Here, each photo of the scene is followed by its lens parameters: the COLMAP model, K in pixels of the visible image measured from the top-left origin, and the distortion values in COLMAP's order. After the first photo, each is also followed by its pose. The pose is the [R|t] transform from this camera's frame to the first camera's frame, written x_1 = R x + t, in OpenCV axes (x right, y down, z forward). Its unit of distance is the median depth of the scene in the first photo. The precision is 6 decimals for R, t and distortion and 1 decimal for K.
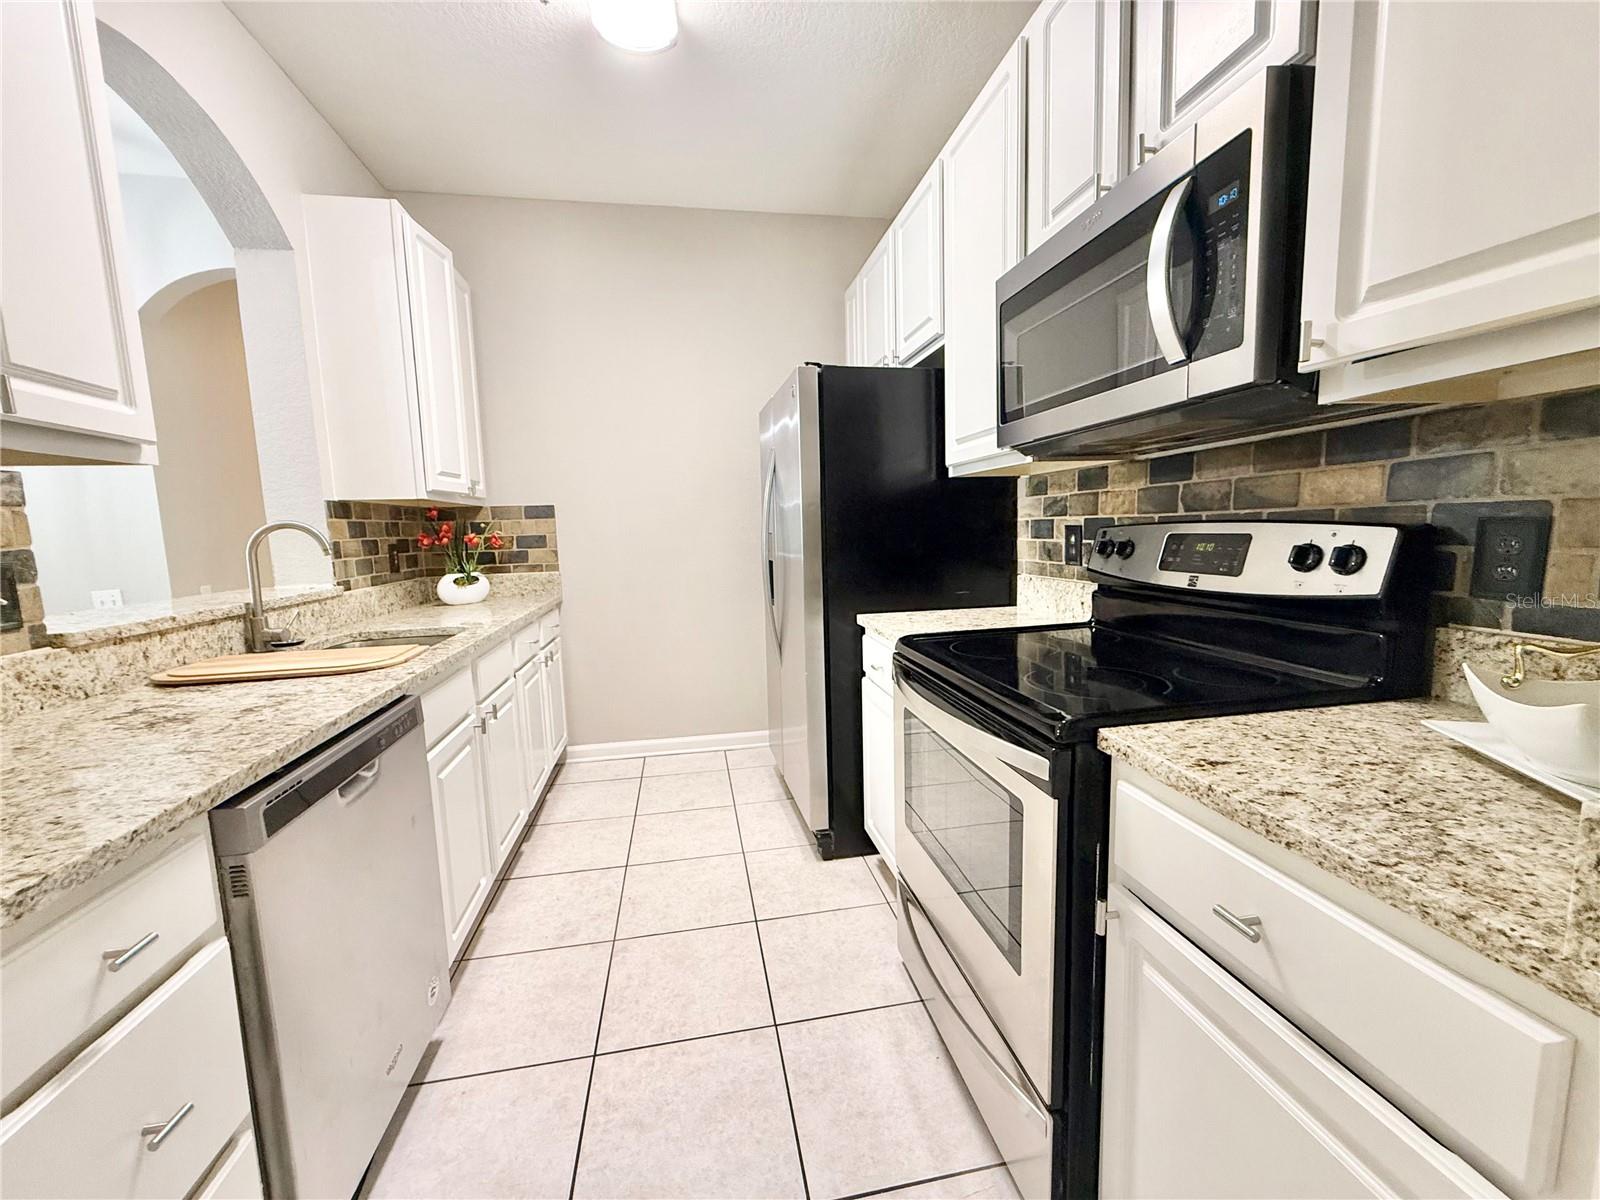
lens RADIAL K [[635.9, 0, 795.3], [0, 635.9, 599.3], [0, 0, 1]] dist [-0.006789, 0.000694]
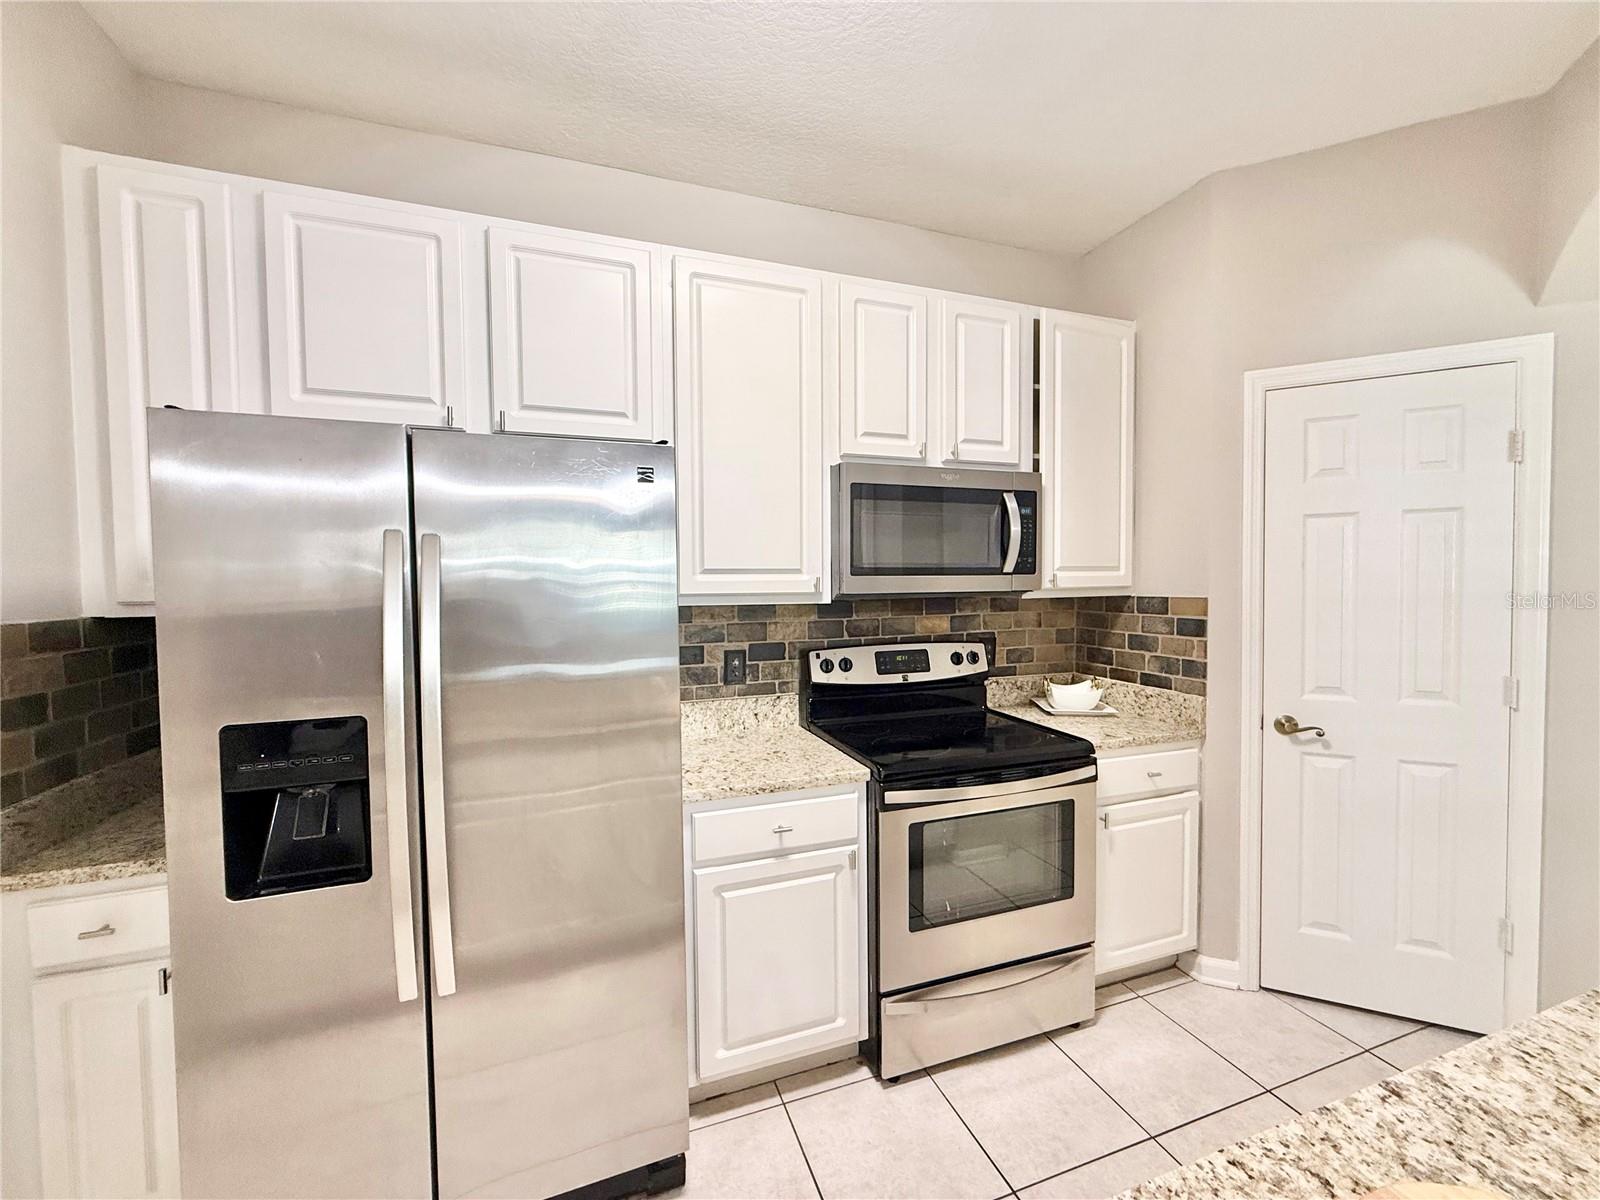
lens RADIAL K [[635.9, 0, 793.5], [0, 635.9, 602.4], [0, 0, 1]] dist [-0.006789, 0.000694]
pose [[-0.175376, 0.001005, 0.984501, -0.758178], [0.124532, 0.991990, 0.021171, -0.226934], [-0.976594, 0.126315, -0.174096, 1.156881]]
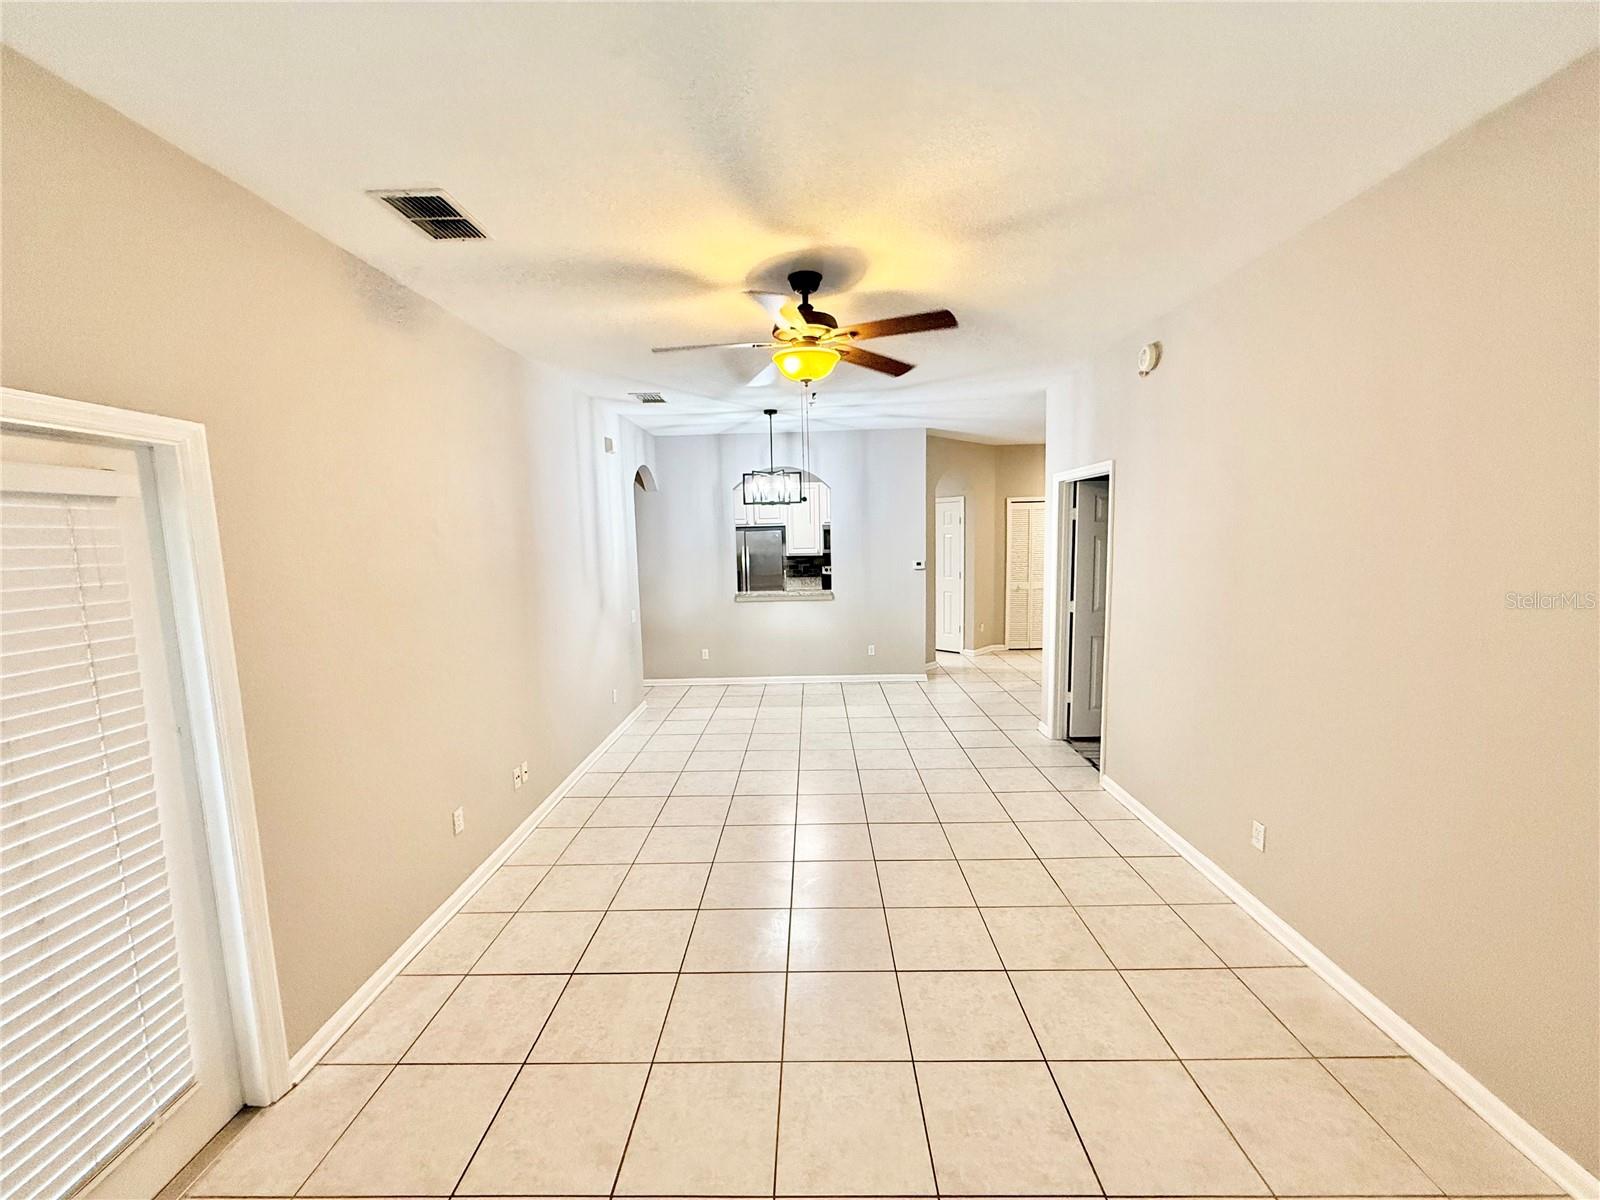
lens RADIAL K [[635.9, 0, 795.7], [0, 635.9, 599.3], [0, 0, 1]] dist [-0.006789, 0.000694]
pose [[0.189854, -0.077852, 0.978721, -4.746320], [0.130704, 0.989983, 0.053394, -0.145226], [-0.973073, 0.117786, 0.198128, 0.131387]]
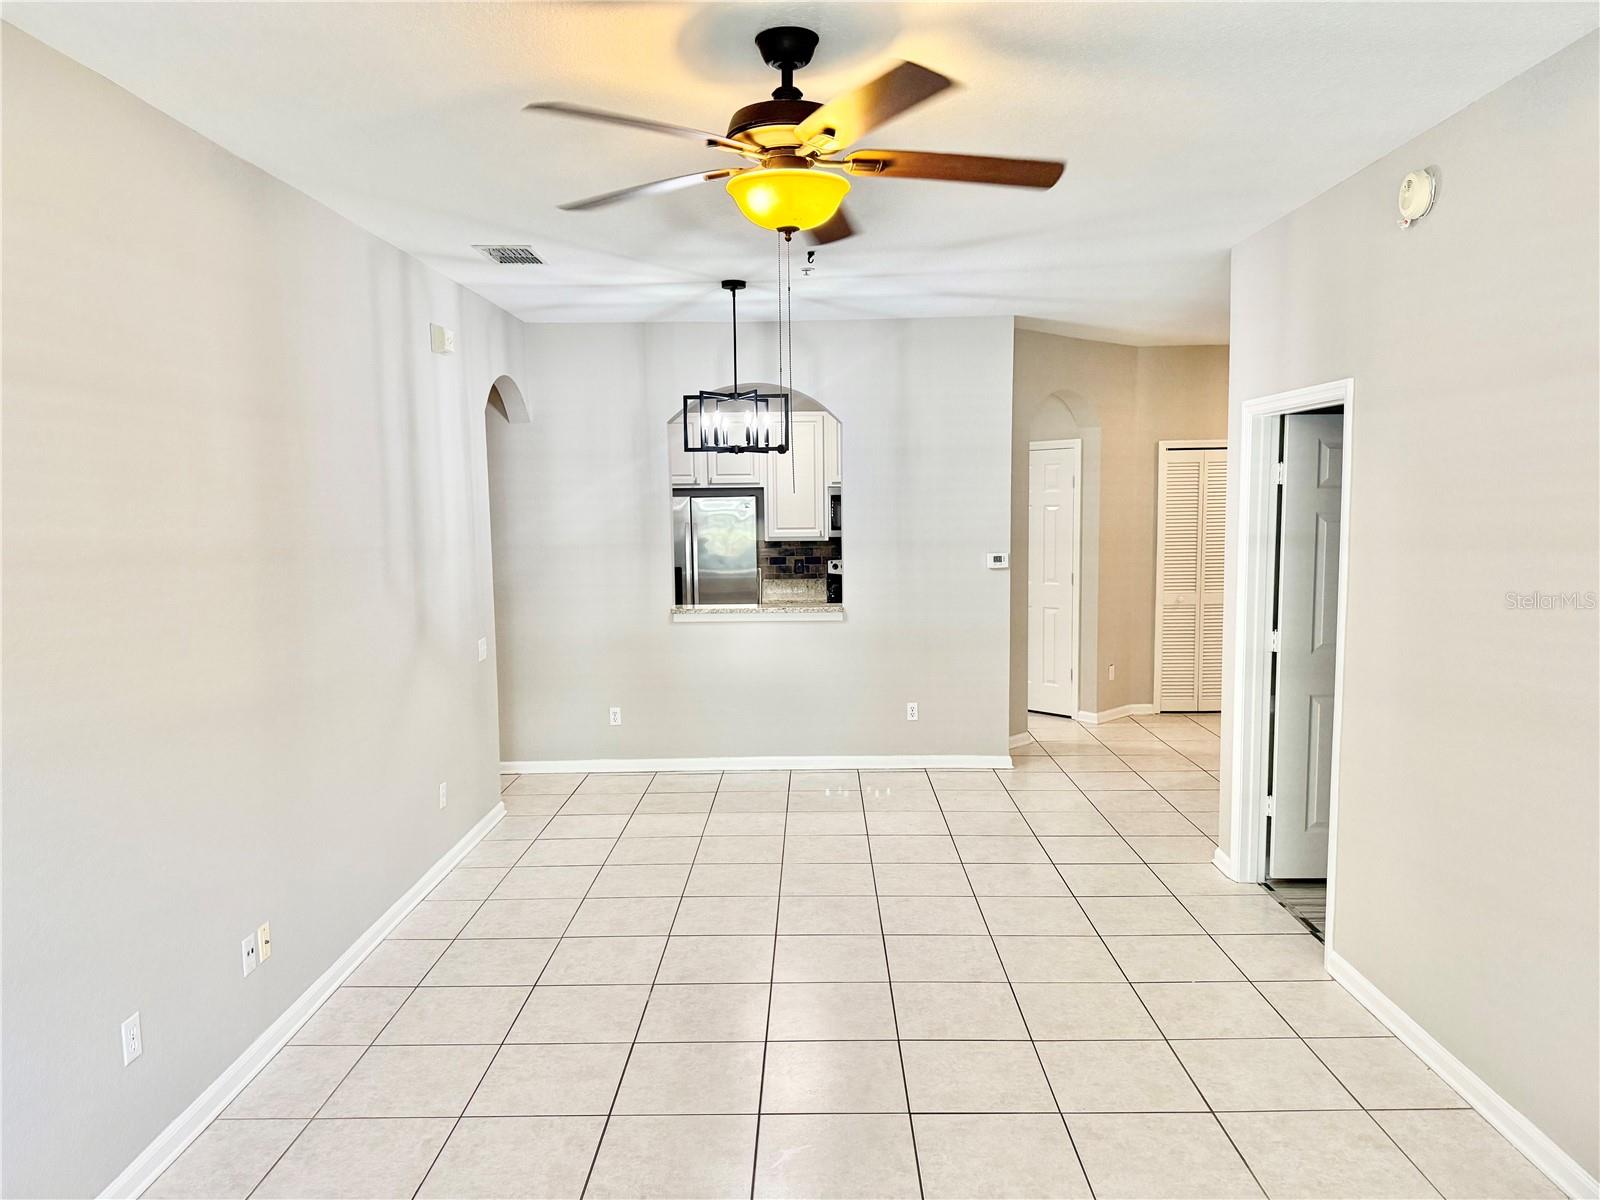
lens RADIAL K [[1126.8, 0, 797.8], [0, 1126.8, 602.5], [0, 0, 1]] dist [0.052014, -0.030423]
pose [[0.177587, -0.064091, 0.982016, -4.718591], [0.119189, 0.991932, 0.043184, -0.152217], [-0.976861, 0.109376, 0.183793, 0.124915]]
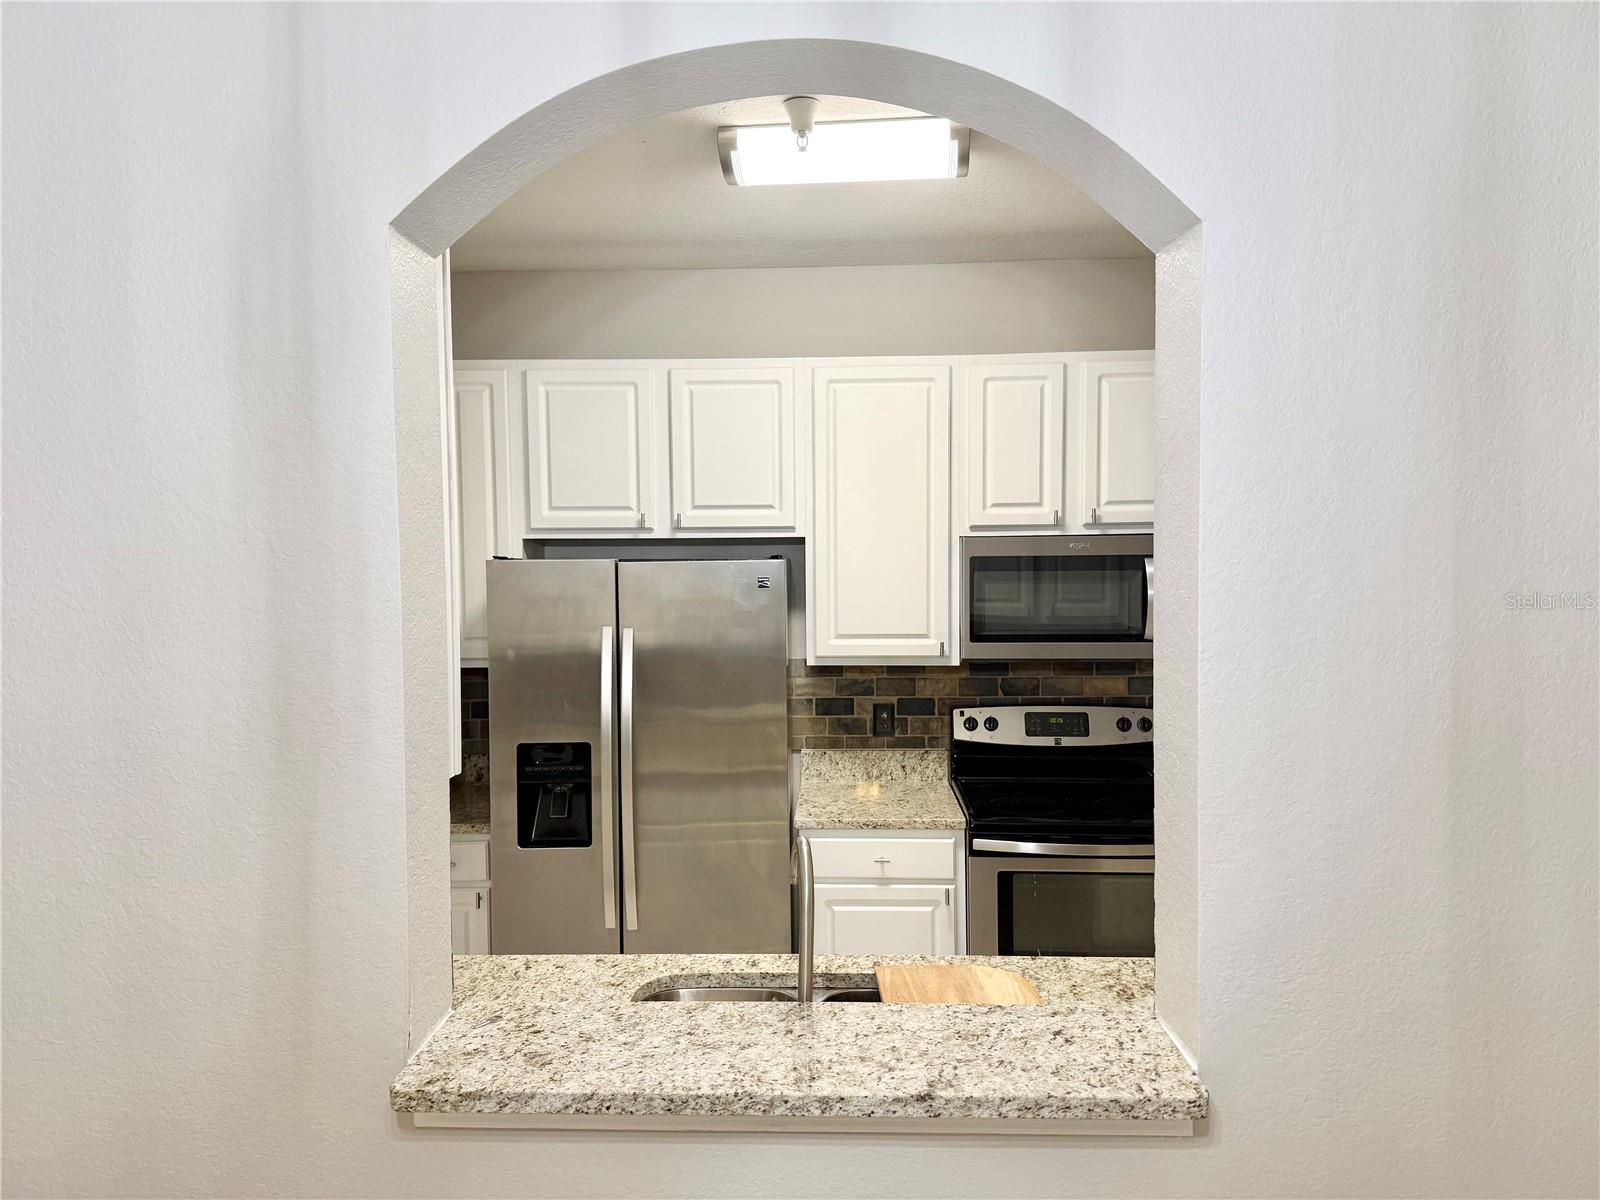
lens RADIAL K [[1126.8, 0, 791.8], [0, 1126.8, 590.9], [0, 0, 1]] dist [0.052014, -0.030423]
pose [[0.211421, -0.006720, 0.977372, -1.799128], [0.112317, 0.993519, -0.017465, -0.331586], [-0.970920, 0.113468, 0.210805, 0.738895]]
